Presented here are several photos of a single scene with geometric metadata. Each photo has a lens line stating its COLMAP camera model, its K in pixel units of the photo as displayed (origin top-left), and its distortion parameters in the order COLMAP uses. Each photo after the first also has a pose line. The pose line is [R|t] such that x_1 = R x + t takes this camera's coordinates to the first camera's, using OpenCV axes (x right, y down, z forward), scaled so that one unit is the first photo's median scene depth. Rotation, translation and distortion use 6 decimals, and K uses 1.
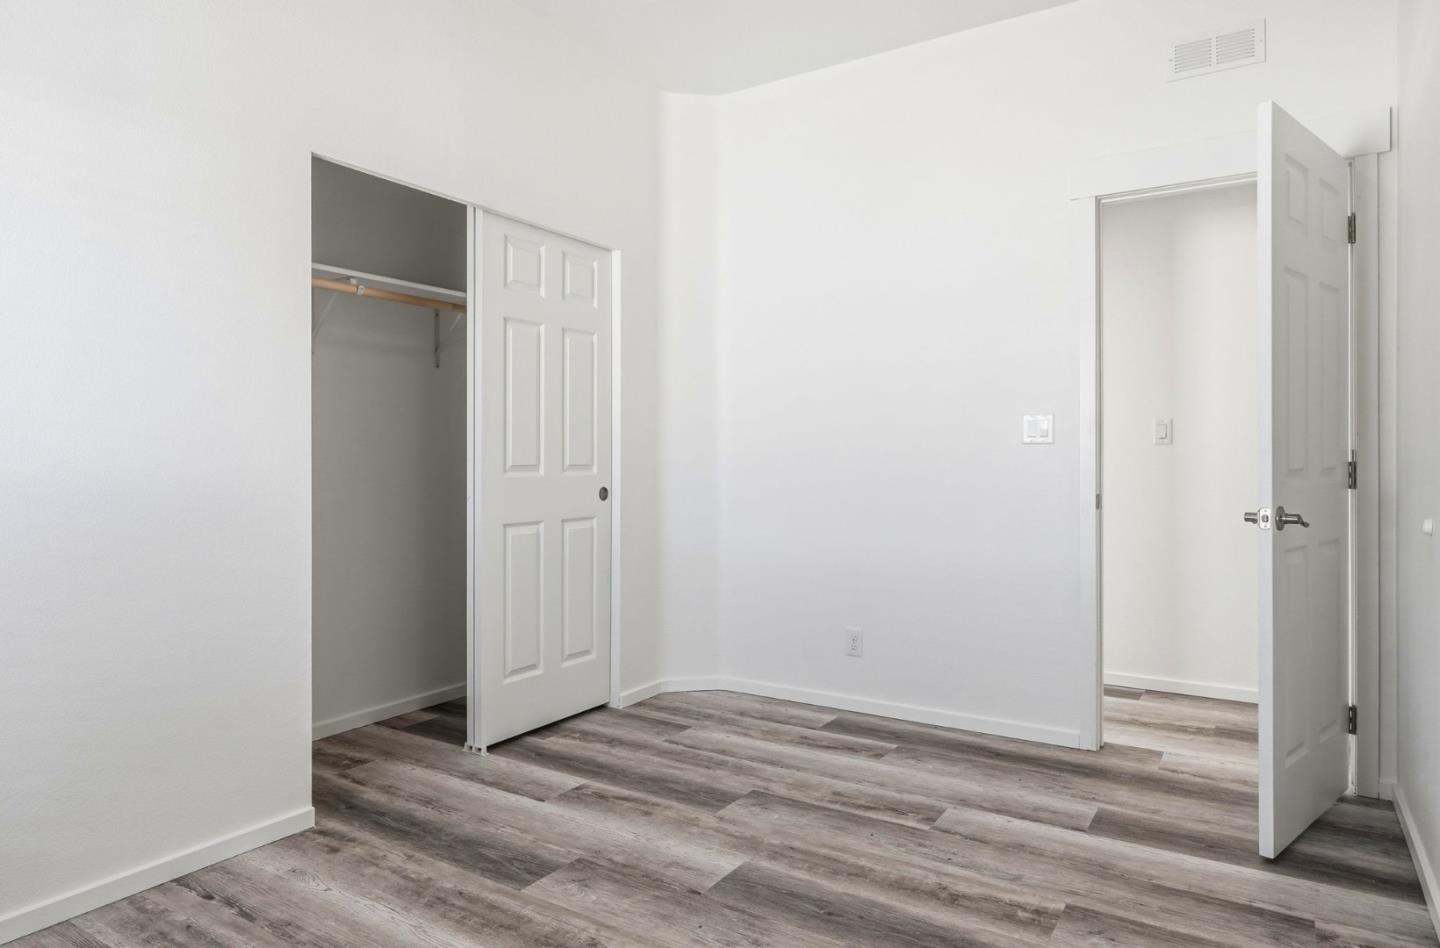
lens RADIAL K [[906.8, 0, 672.5], [0, 906.8, 471.0], [0, 0, 1]] dist [0.005166, 0.000207]
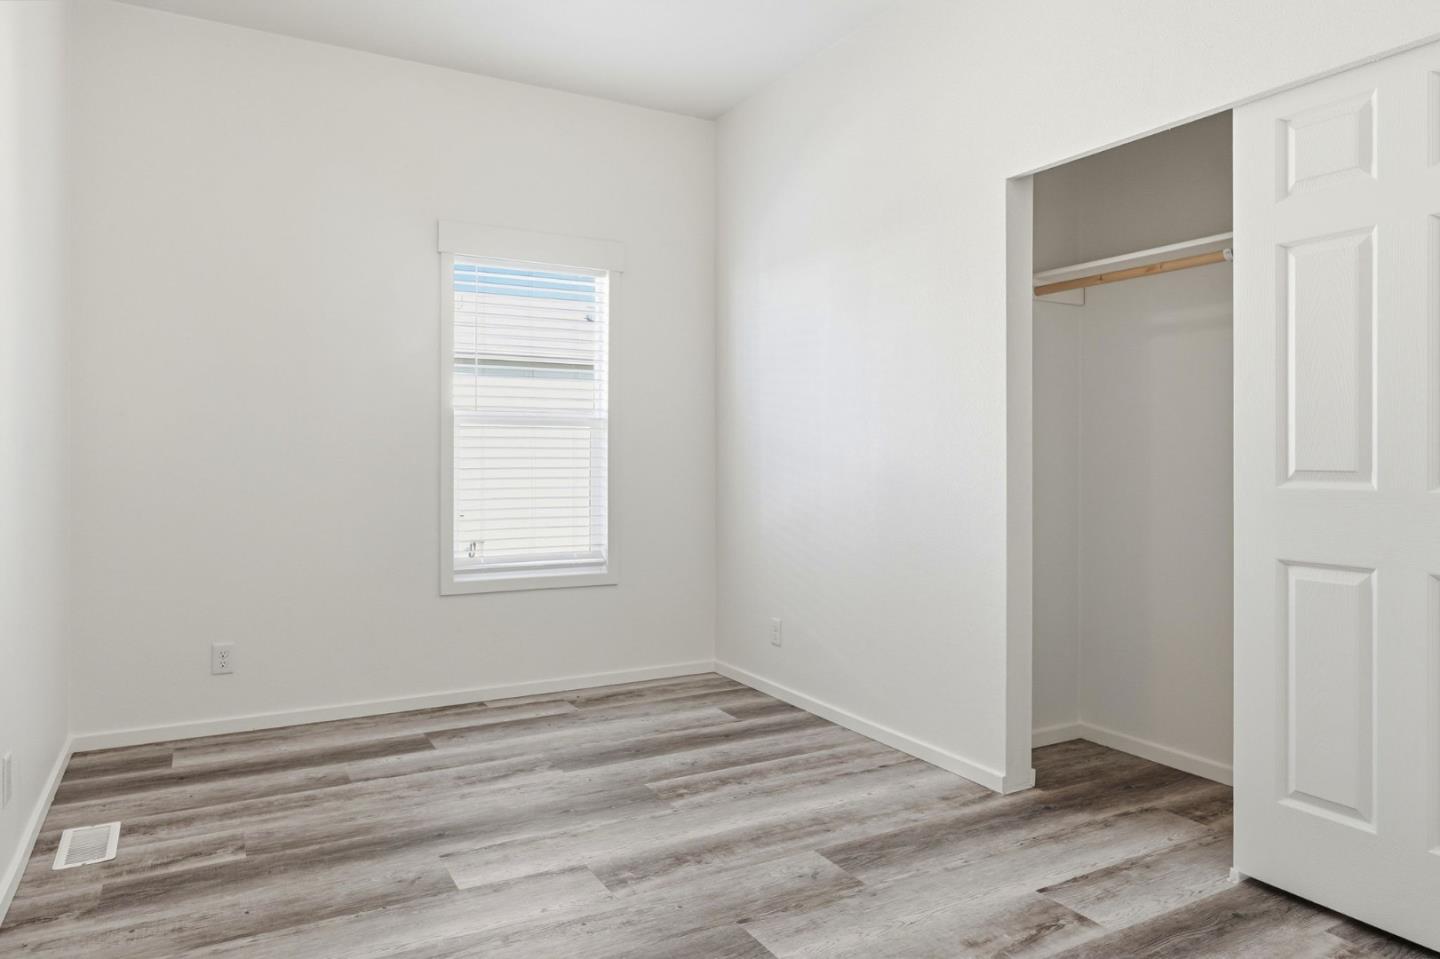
lens RADIAL K [[867.7, 0, 700.2], [0, 867.7, 463.5], [0, 0, 1]] dist [-0.002697, 0.002035]
pose [[-0.463302, -0.001176, -0.886200, 0.671411], [-0.006910, 0.999974, 0.002286, -0.011680], [0.886174, 0.007183, -0.463298, 1.088830]]
